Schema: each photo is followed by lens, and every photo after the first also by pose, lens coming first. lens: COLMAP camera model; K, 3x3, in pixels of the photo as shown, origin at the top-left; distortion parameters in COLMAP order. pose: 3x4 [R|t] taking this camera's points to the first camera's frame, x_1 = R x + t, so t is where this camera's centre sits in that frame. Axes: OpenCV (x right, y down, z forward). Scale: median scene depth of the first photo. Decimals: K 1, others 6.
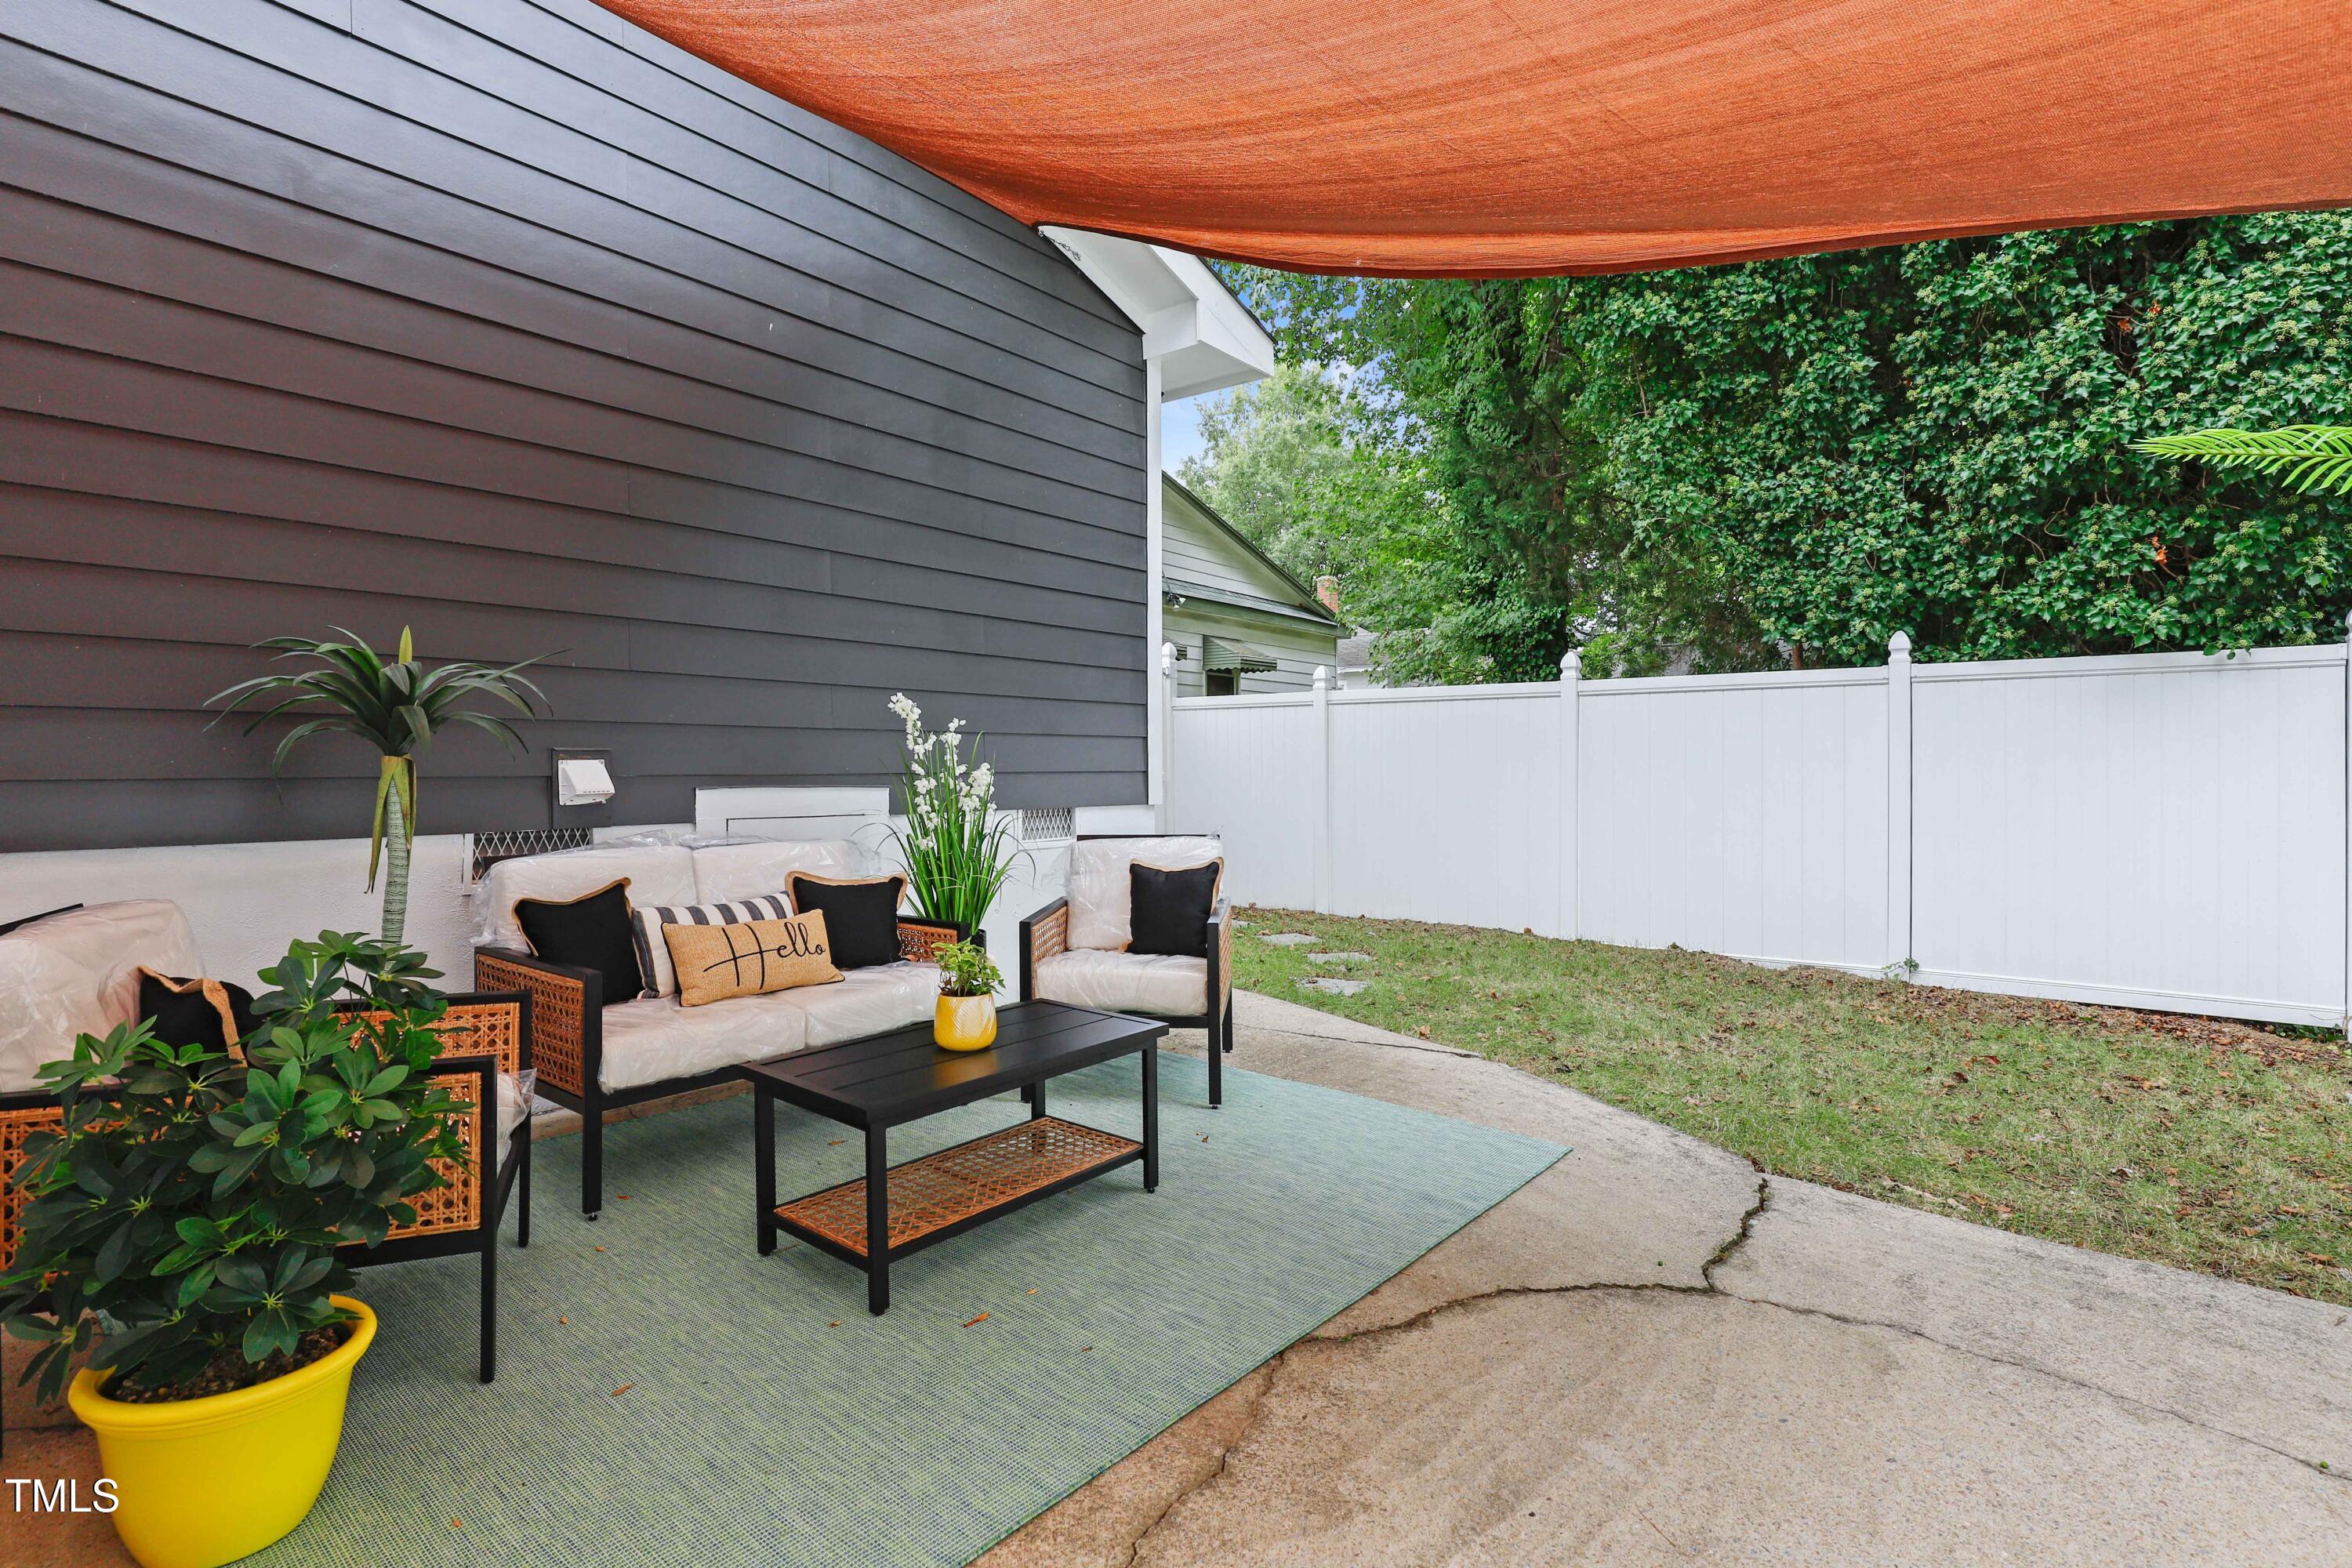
lens RADIAL K [[1140.0, 0, 1167.8], [0, 1140.0, 769.3], [0, 0, 1]] dist [-0.021348, 0.007118]
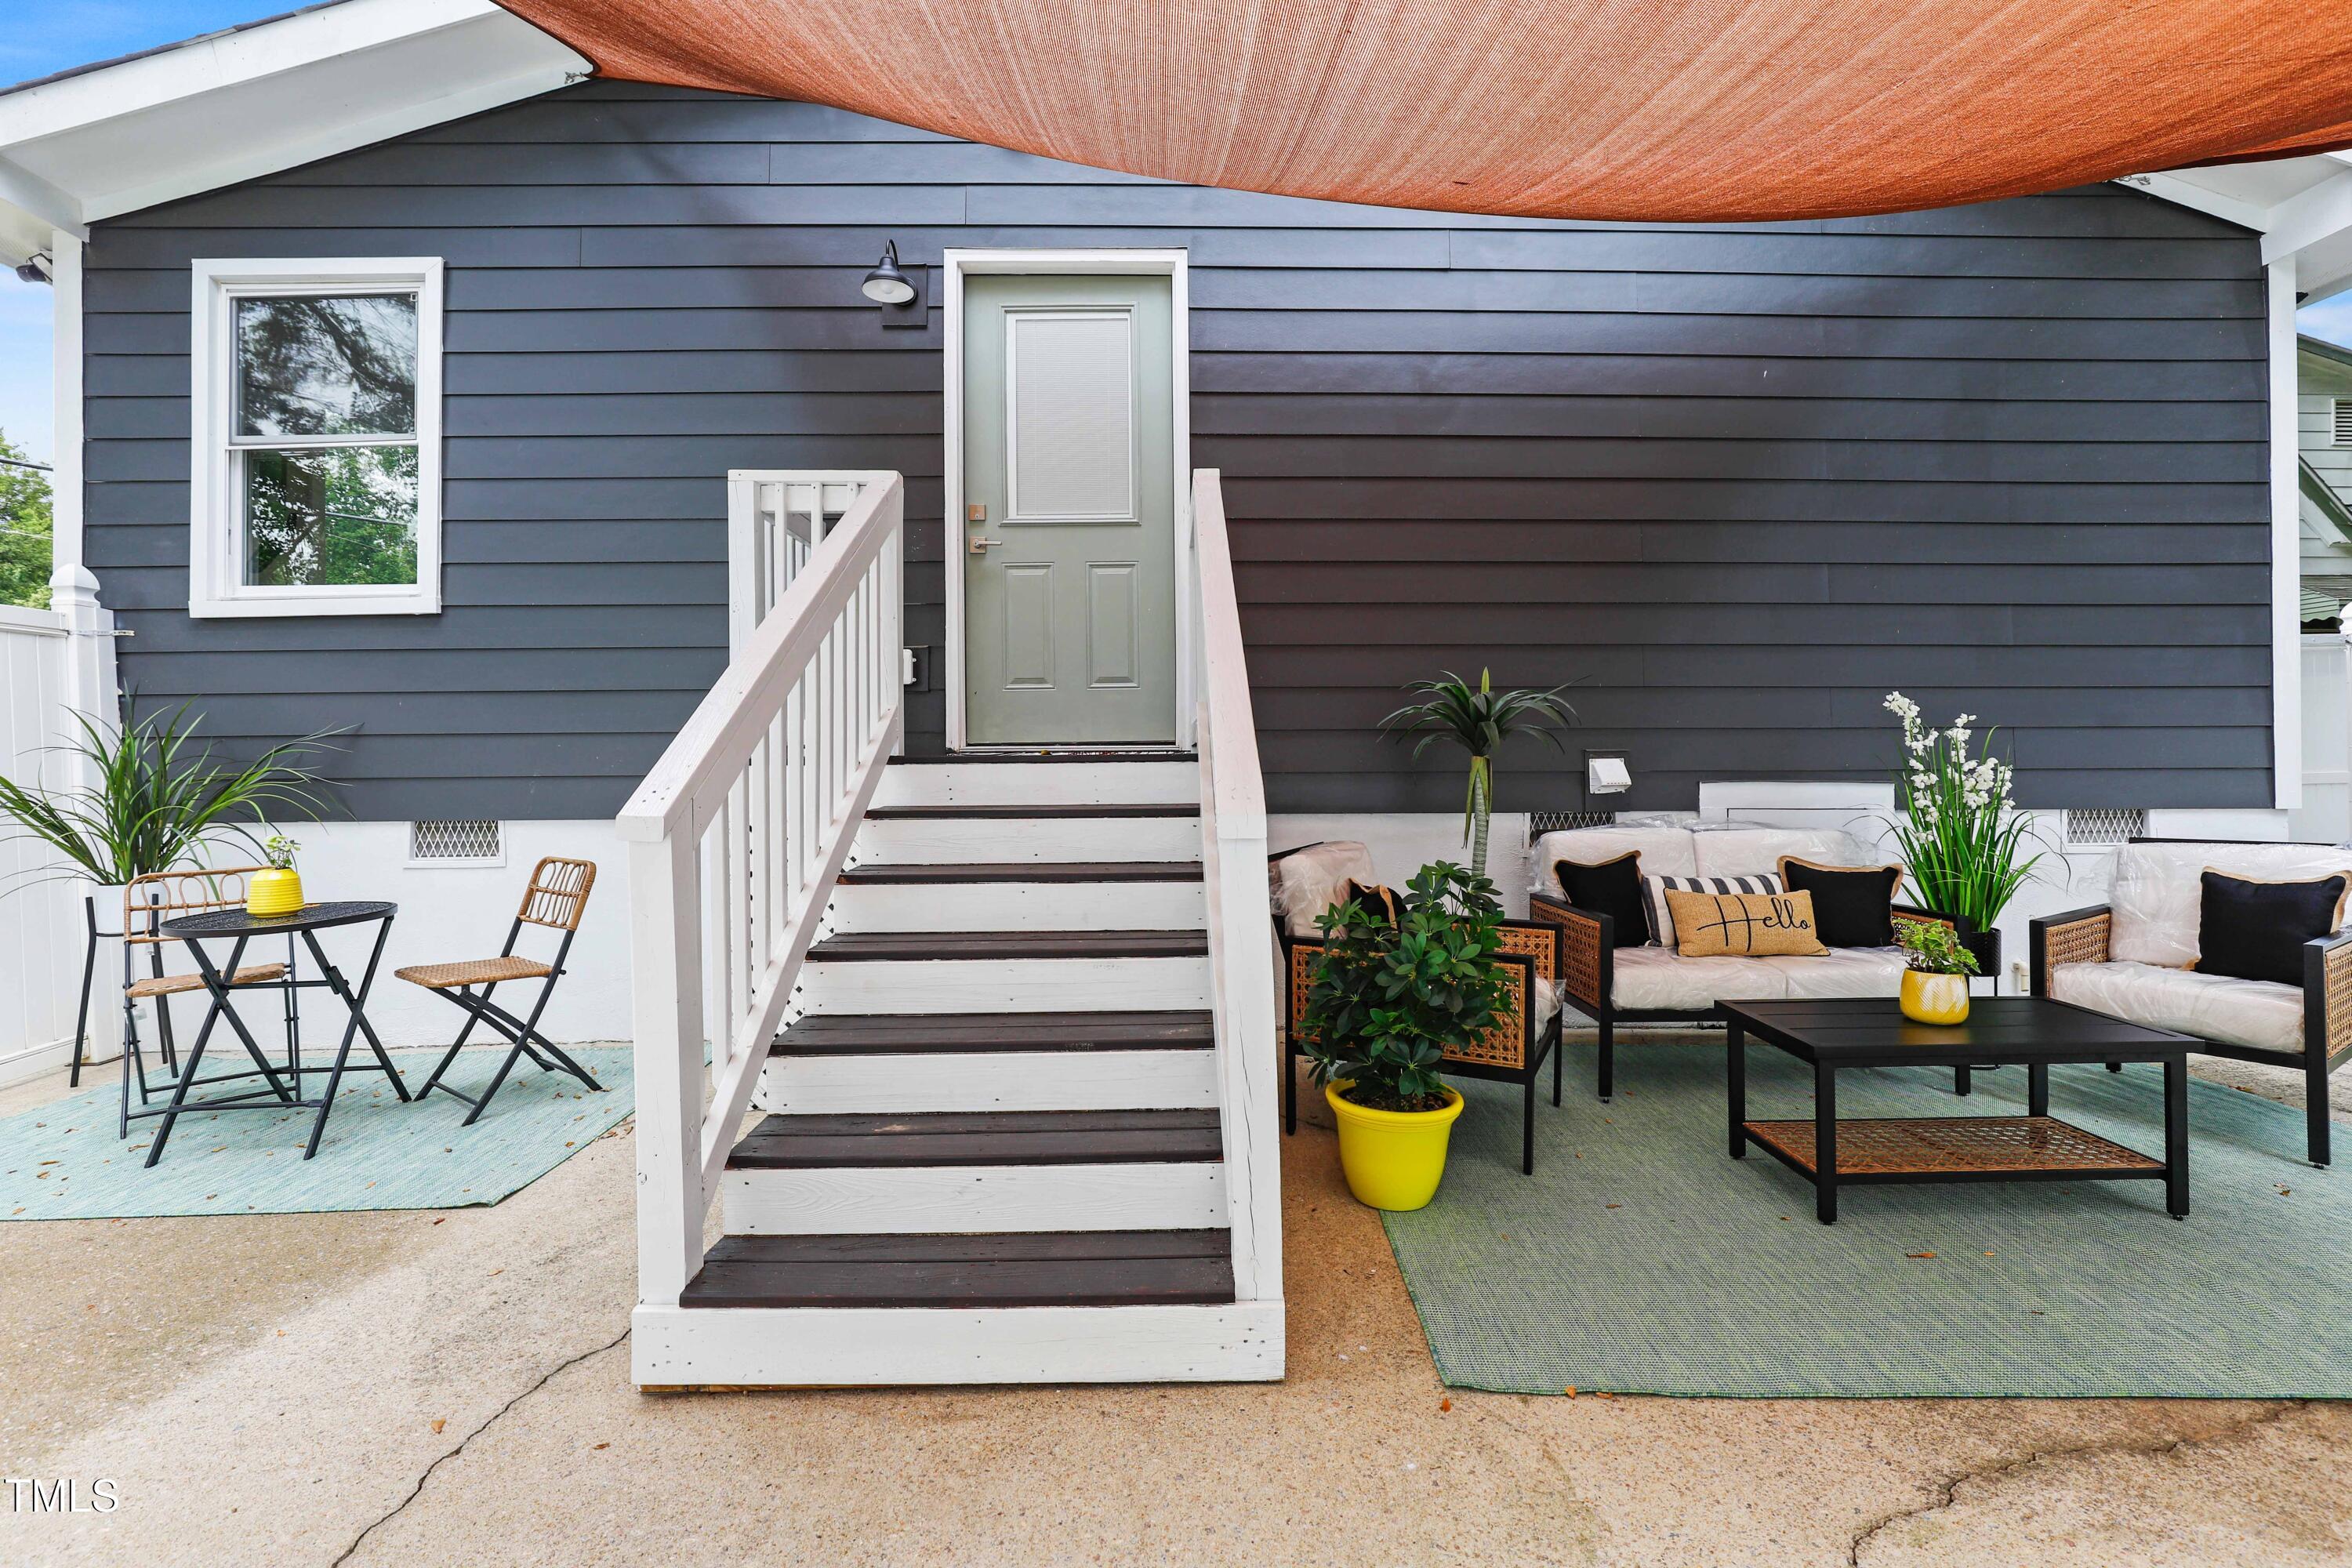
lens RADIAL K [[1140.0, 0, 1167.8], [0, 1140.0, 769.3], [0, 0, 1]] dist [-0.021348, 0.007118]
pose [[0.638458, -0.003667, -0.769648, 0.166388], [0.001038, 0.999992, -0.003904, 0.009007], [0.769656, 0.001694, 0.638457, -0.216861]]
